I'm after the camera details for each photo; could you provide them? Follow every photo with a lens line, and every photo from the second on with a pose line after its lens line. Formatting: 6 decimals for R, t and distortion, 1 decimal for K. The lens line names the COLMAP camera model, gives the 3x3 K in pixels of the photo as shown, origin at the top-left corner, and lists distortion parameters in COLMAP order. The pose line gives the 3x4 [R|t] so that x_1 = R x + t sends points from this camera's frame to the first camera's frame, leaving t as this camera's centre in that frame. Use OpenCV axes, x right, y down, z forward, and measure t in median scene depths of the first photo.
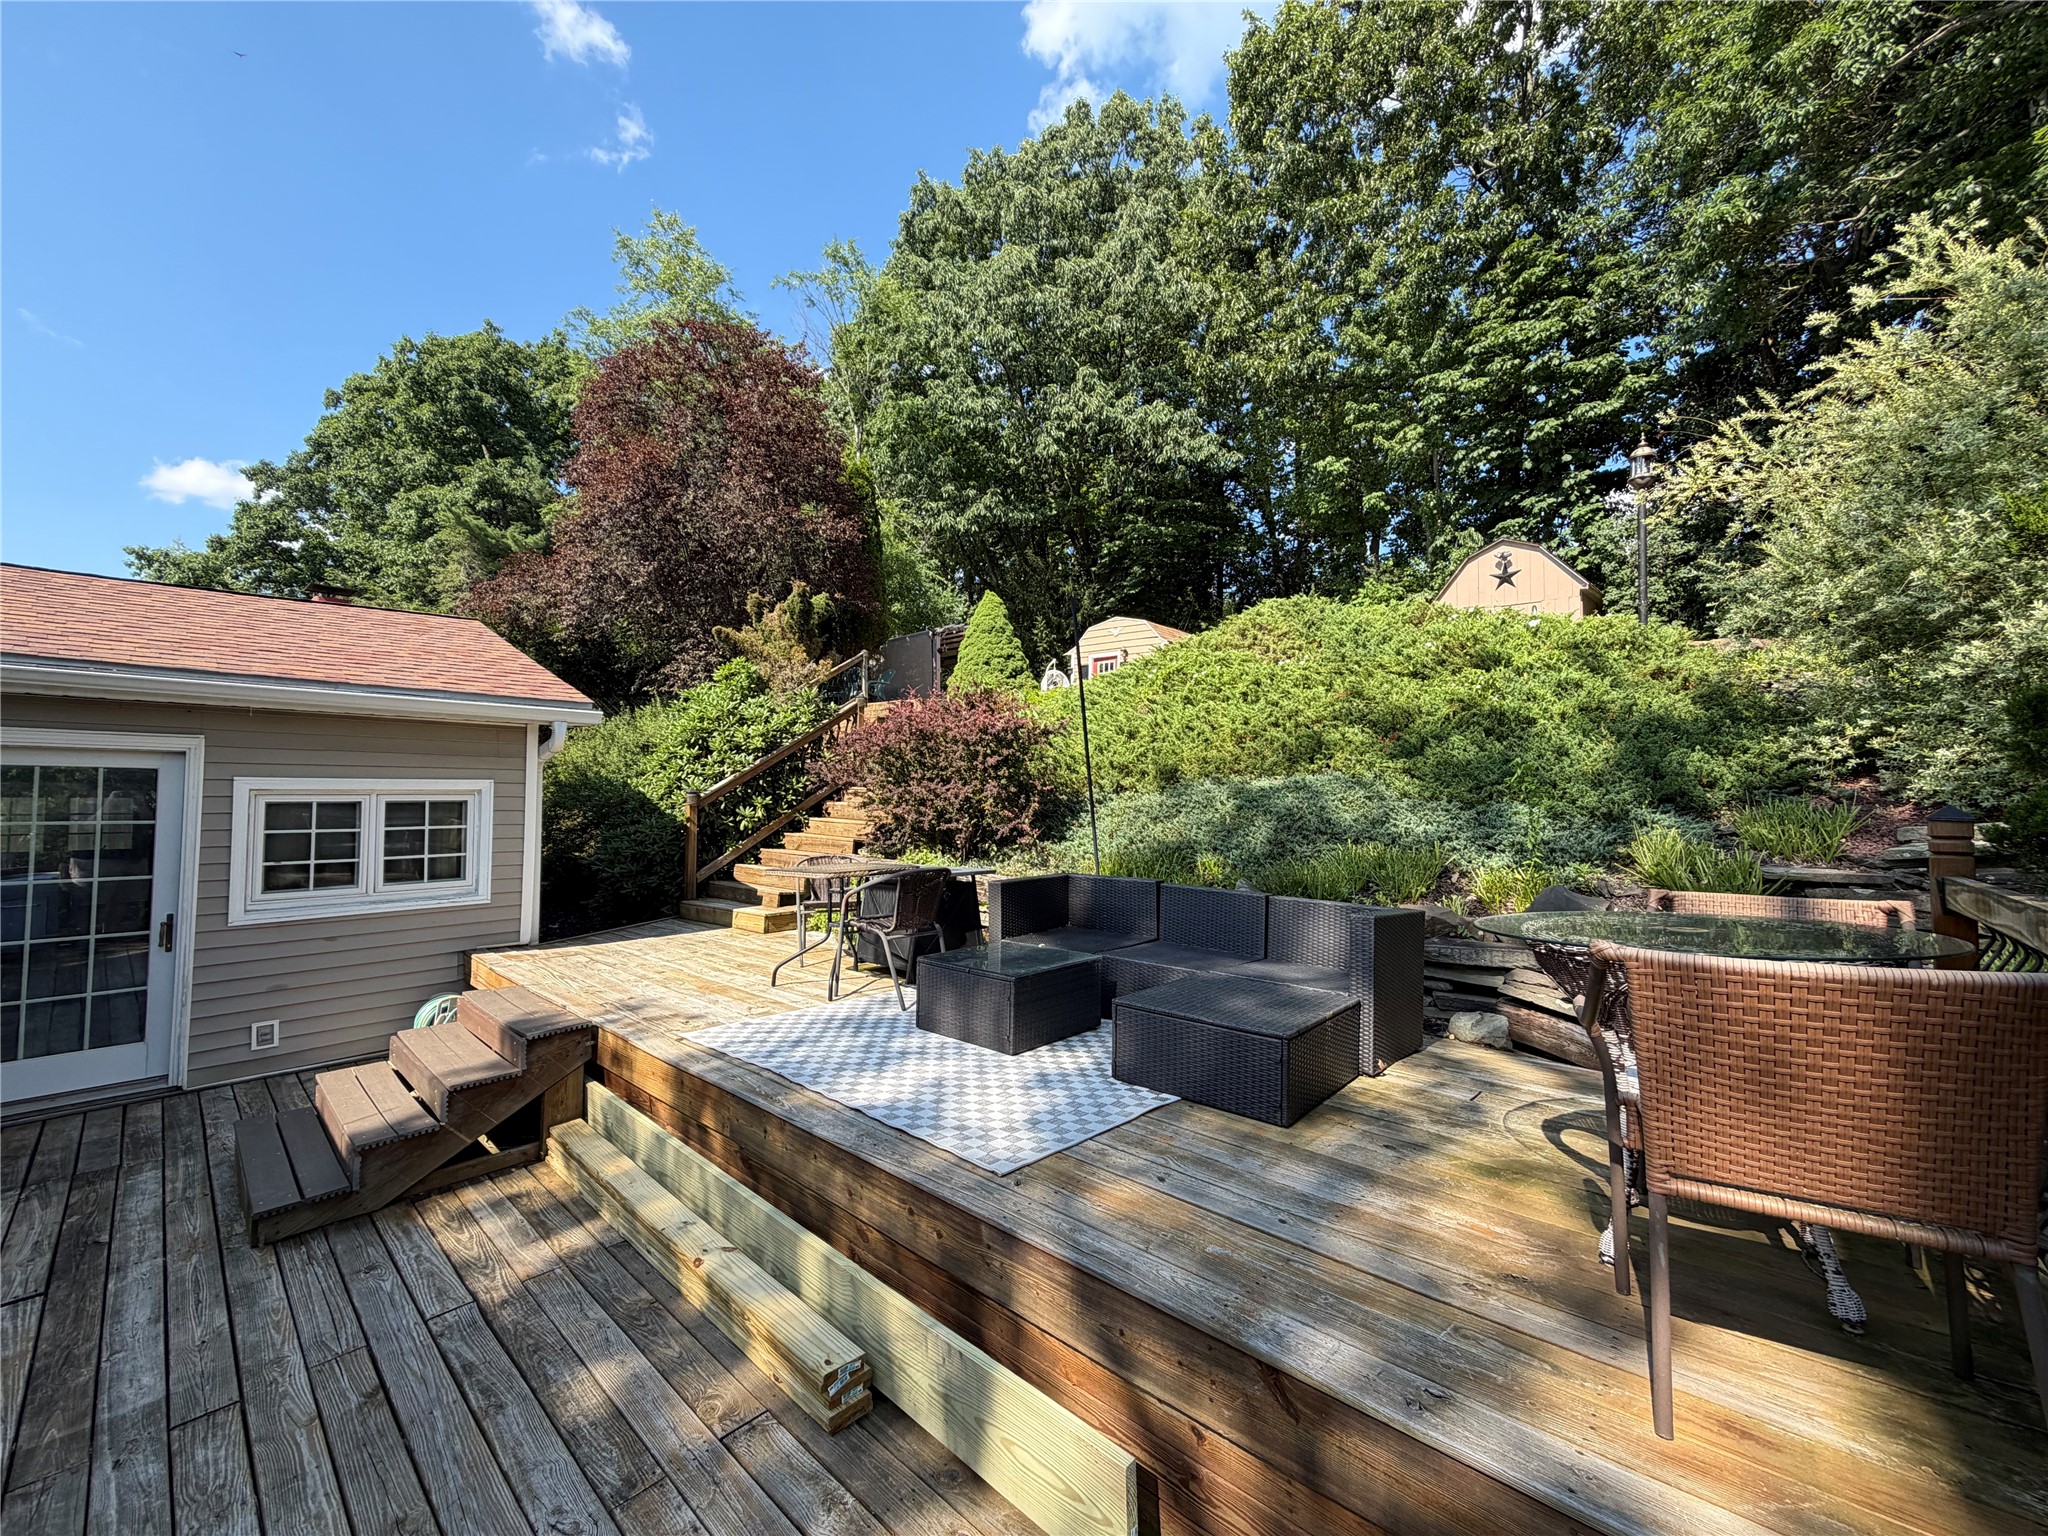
lens RADIAL K [[815.2, 0, 1022.2], [0, 815.2, 759.6], [0, 0, 1]] dist [-0.001283, 0.000452]
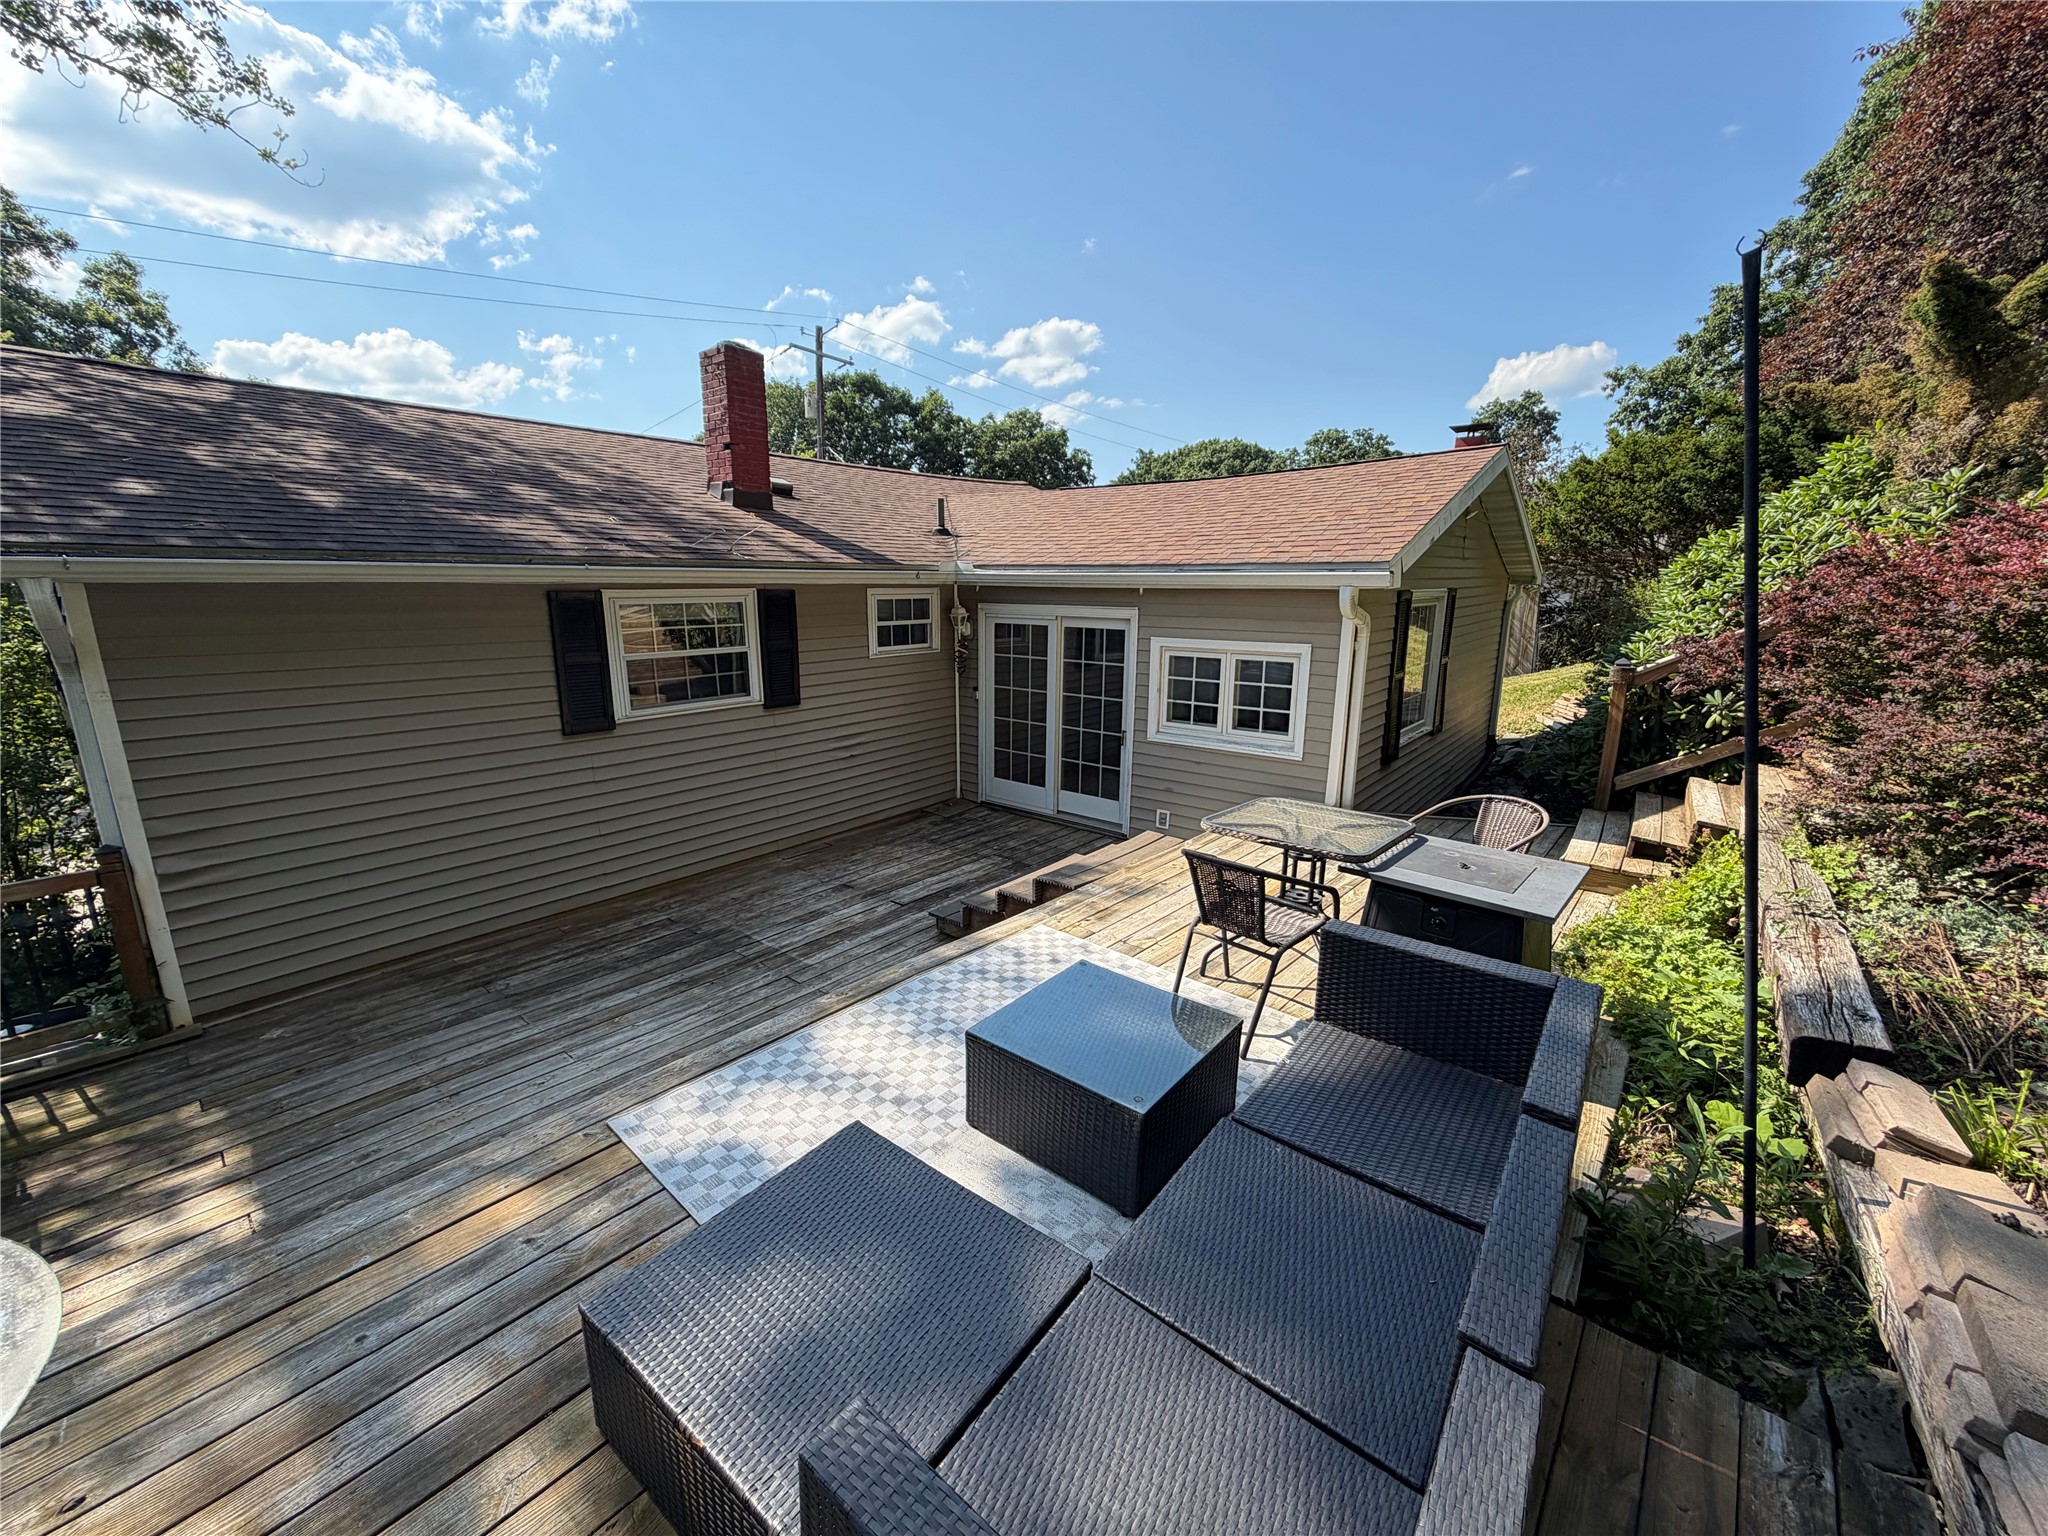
lens RADIAL K [[815.2, 0, 1022.4], [0, 815.2, 774.3], [0, 0, 1]] dist [-0.001283, 0.000452]
pose [[0.046298, 0.229578, -0.972188, 0.424065], [0.041566, 0.971946, 0.231500, -0.079401], [0.998063, -0.051128, 0.035457, 0.681291]]
